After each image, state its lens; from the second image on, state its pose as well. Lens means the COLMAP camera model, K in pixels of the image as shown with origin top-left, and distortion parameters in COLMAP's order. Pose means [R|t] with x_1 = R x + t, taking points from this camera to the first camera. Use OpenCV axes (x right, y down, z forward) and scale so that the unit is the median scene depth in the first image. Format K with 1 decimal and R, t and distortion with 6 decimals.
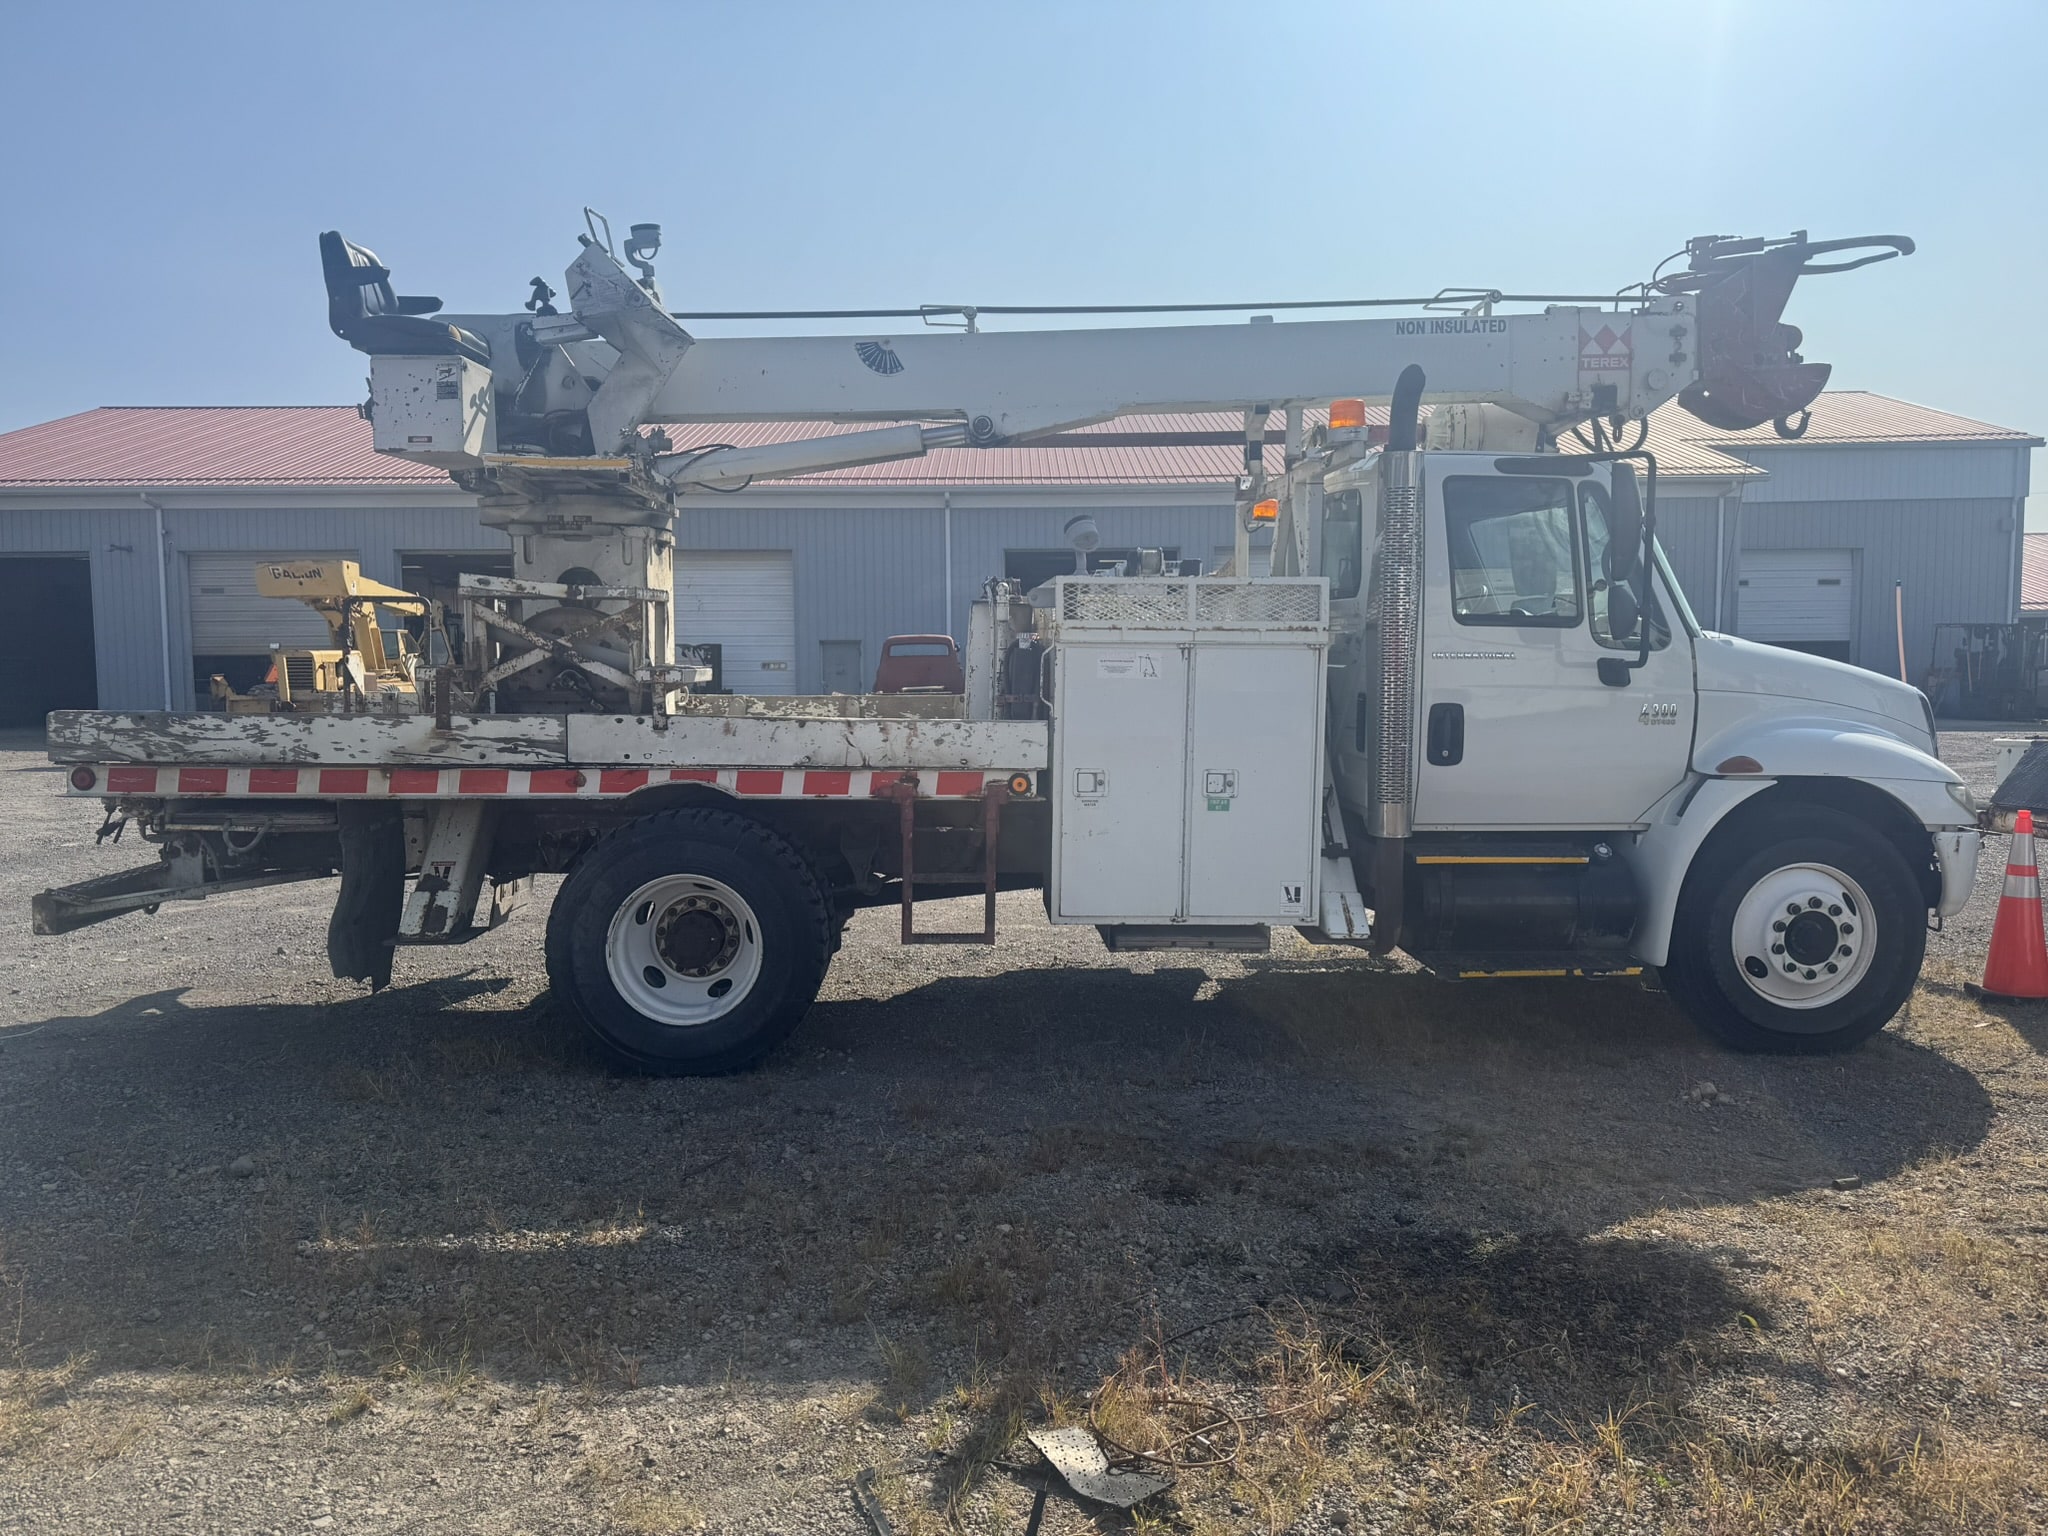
lens RADIAL K [[1414.8, 0, 1024.0], [0, 1414.8, 768.0], [0, 0, 1]] dist [0.144004, -0.221081]
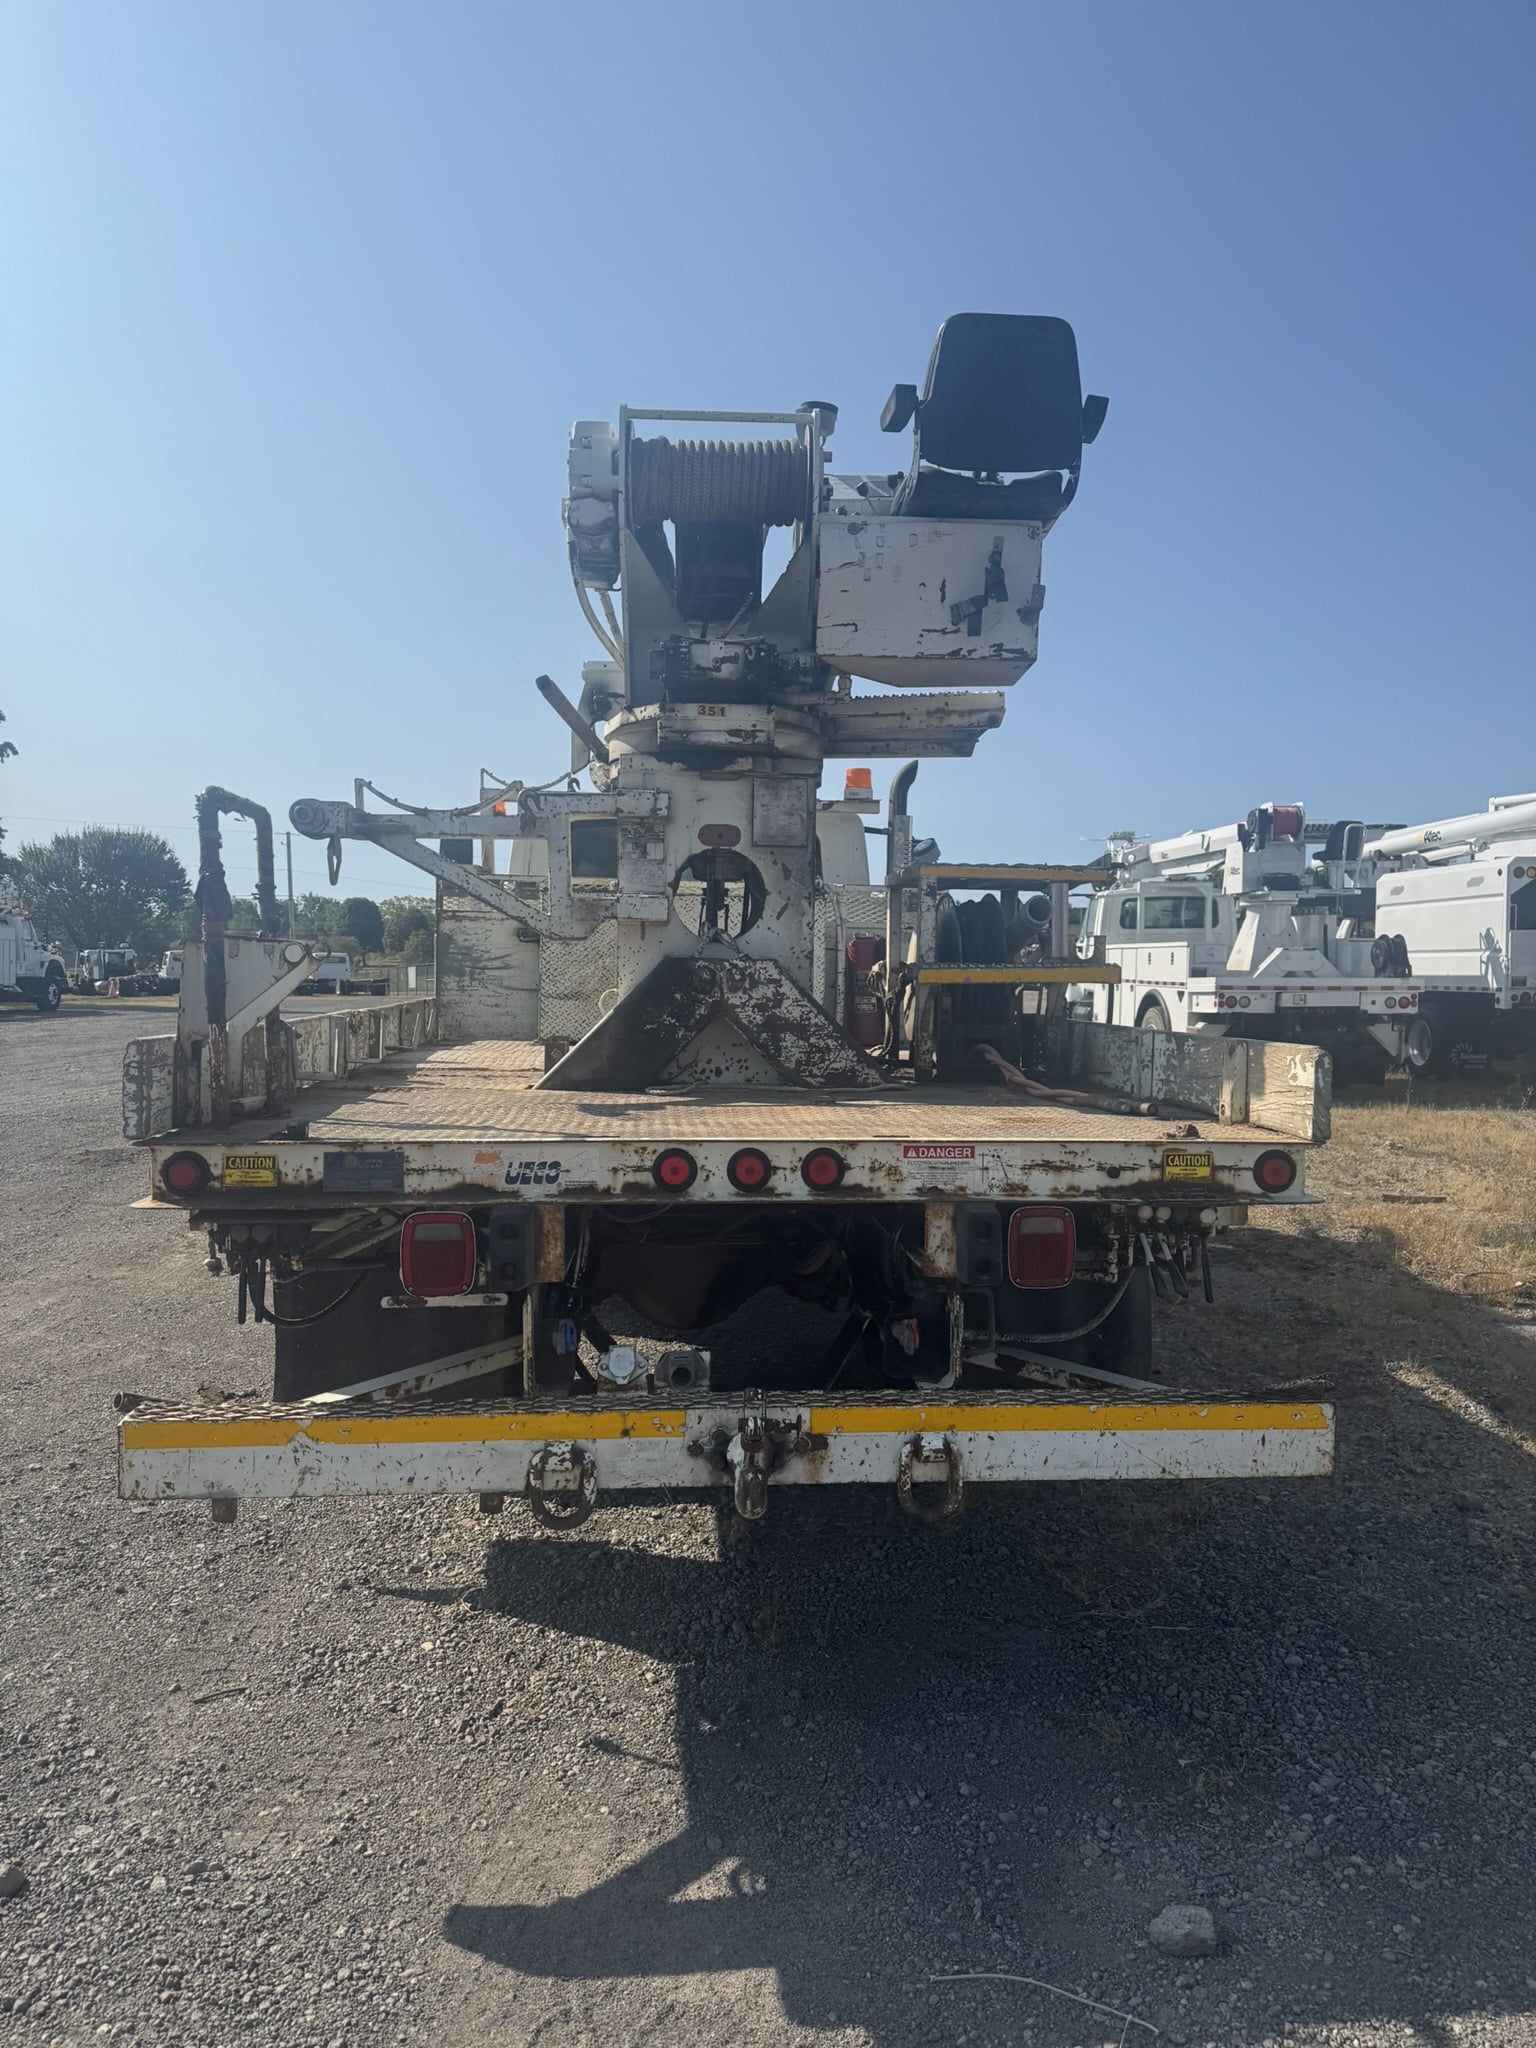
lens RADIAL K [[1406.1, 0, 776.5], [0, 1406.1, 1030.9], [0, 0, 1]] dist [0.148493, -0.210686]
pose [[-0.033377, -0.051443, 0.998118, -1.193076], [0.072718, 0.995903, 0.053760, -0.089358], [-0.996794, 0.074375, -0.029500, 1.204392]]
